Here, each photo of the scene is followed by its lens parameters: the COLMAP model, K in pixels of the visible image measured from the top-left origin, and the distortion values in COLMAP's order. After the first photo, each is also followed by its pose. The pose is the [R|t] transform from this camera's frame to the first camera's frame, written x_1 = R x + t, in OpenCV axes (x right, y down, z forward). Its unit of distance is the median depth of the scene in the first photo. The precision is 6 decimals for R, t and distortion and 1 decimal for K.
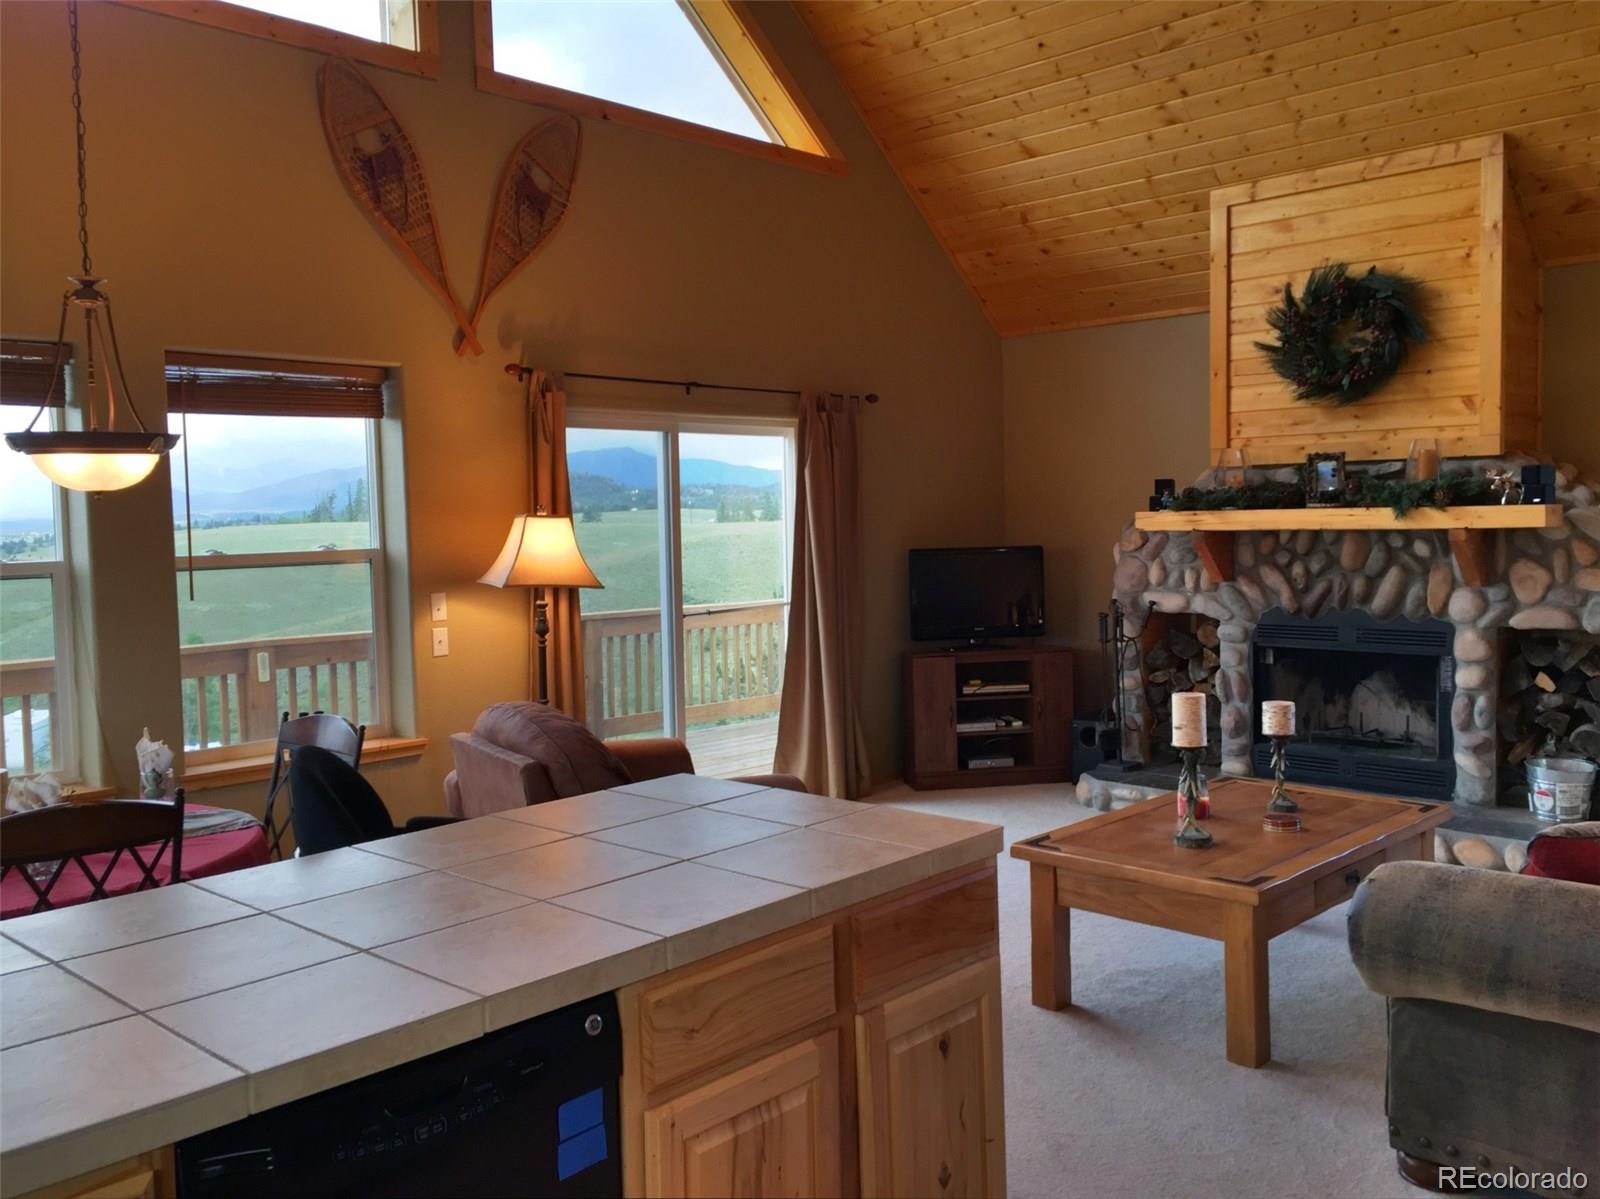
lens RADIAL K [[1370.6, 0, 800.7], [0, 1370.6, 582.1], [0, 0, 1]] dist [0.084976, -0.105818]
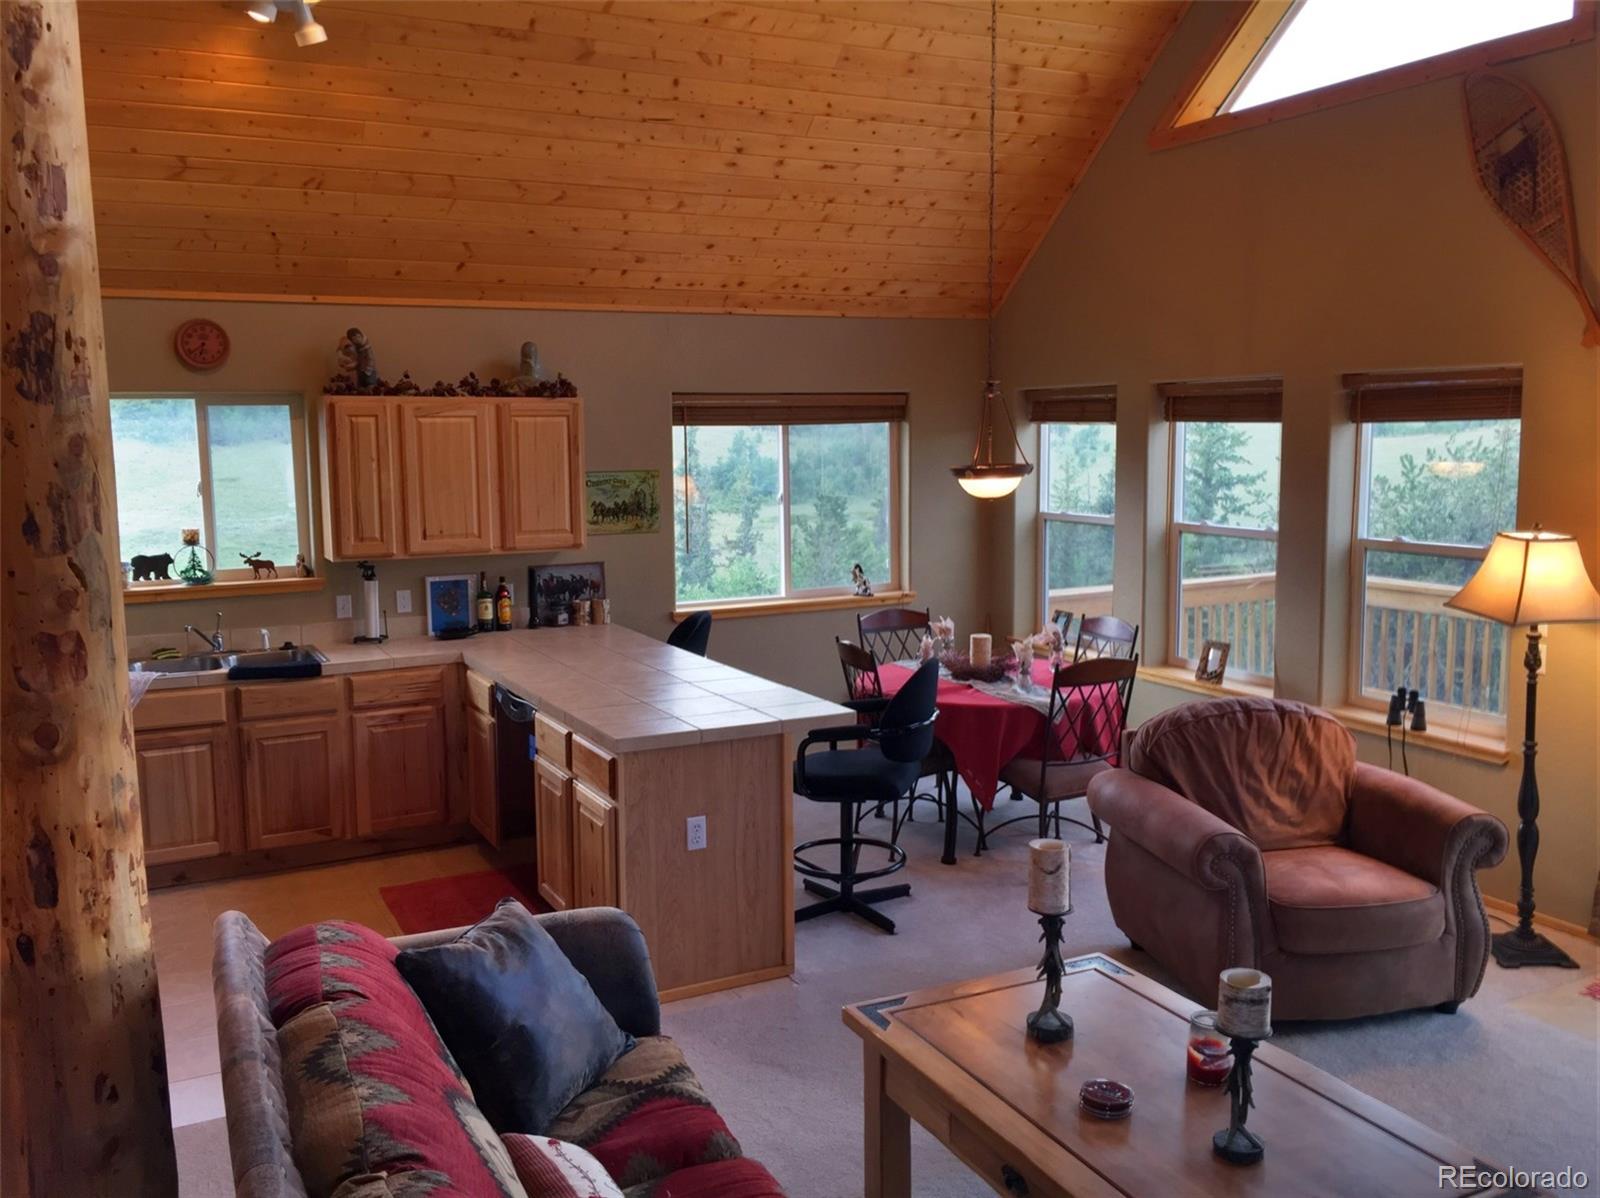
lens RADIAL K [[1370.6, 0, 808.2], [0, 1370.6, 586.6], [0, 0, 1]] dist [0.084976, -0.105818]
pose [[-0.322191, 0.138012, -0.936560, 0.698639], [-0.030928, 0.987253, 0.156122, -0.122962], [0.946169, 0.079267, -0.313816, 0.738689]]
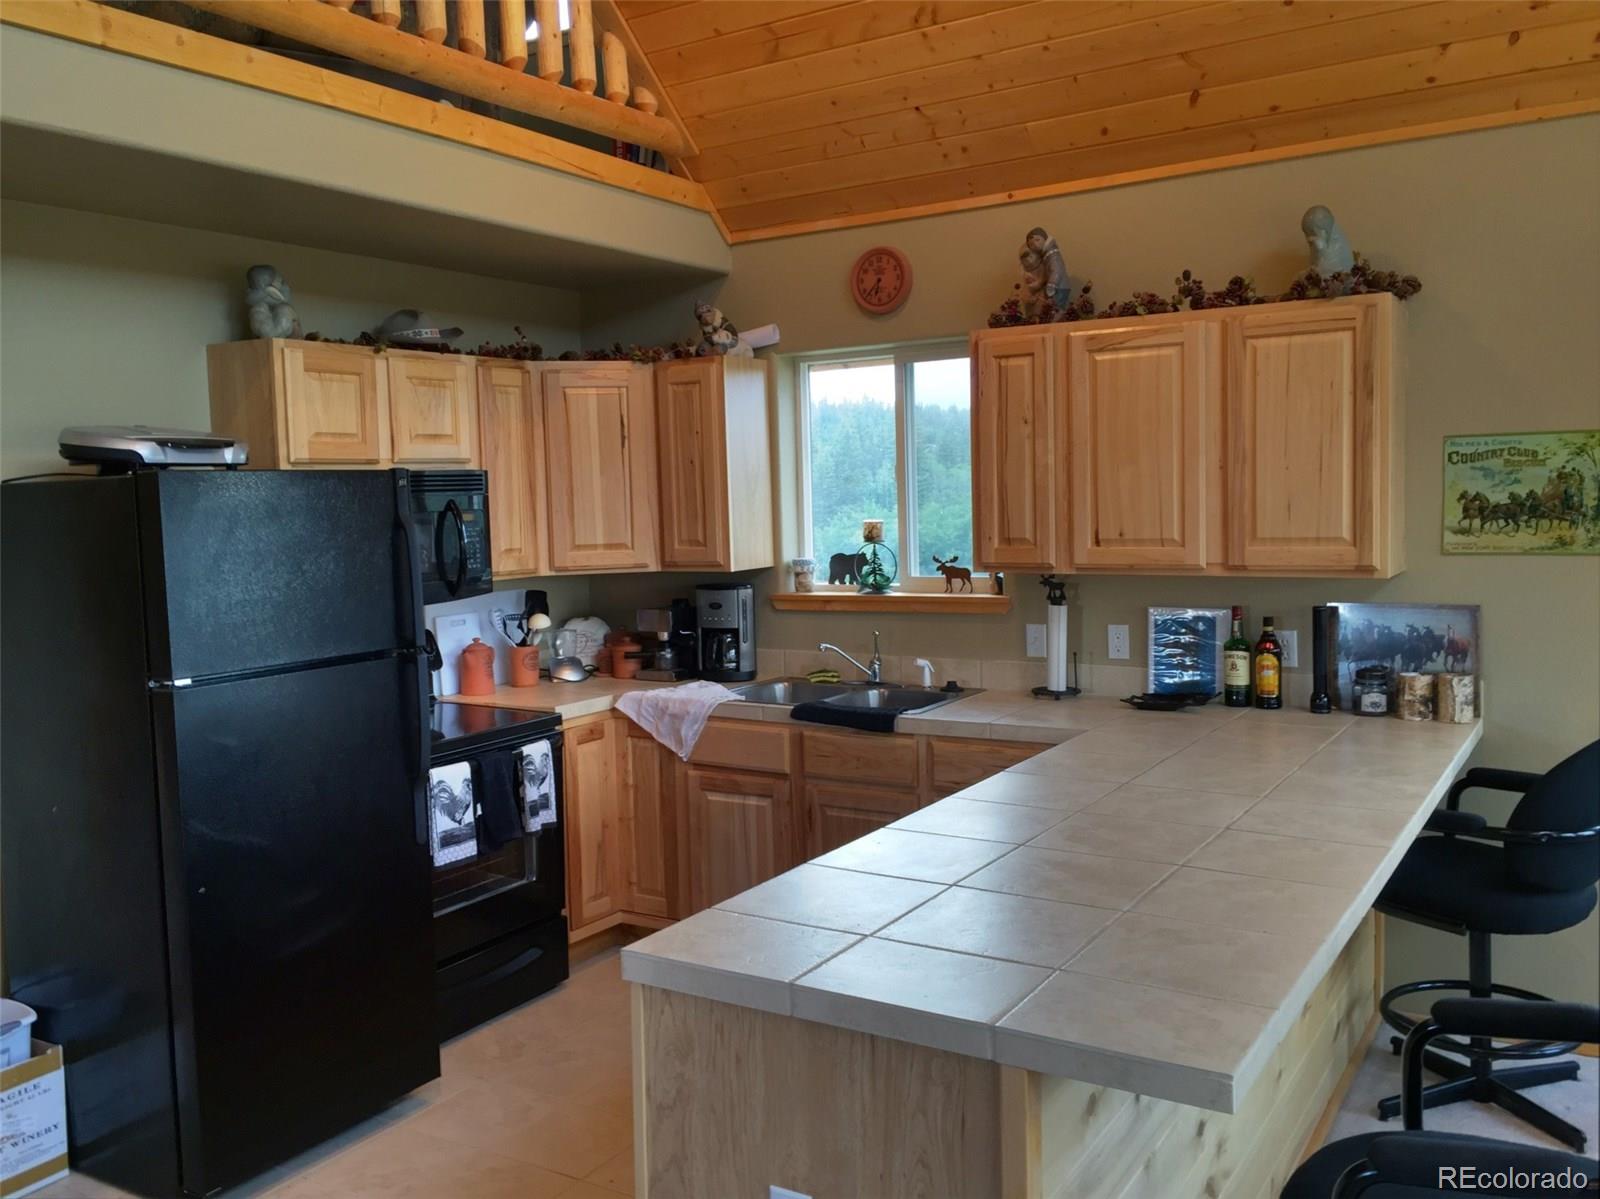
lens RADIAL K [[1370.6, 0, 800.8], [0, 1370.6, 583.5], [0, 0, 1]] dist [0.084976, -0.105818]
pose [[-0.977318, 0.063896, -0.201910, 0.081715], [0.039213, 0.991511, 0.123969, -0.055378], [0.208117, 0.113240, -0.971527, 0.747455]]
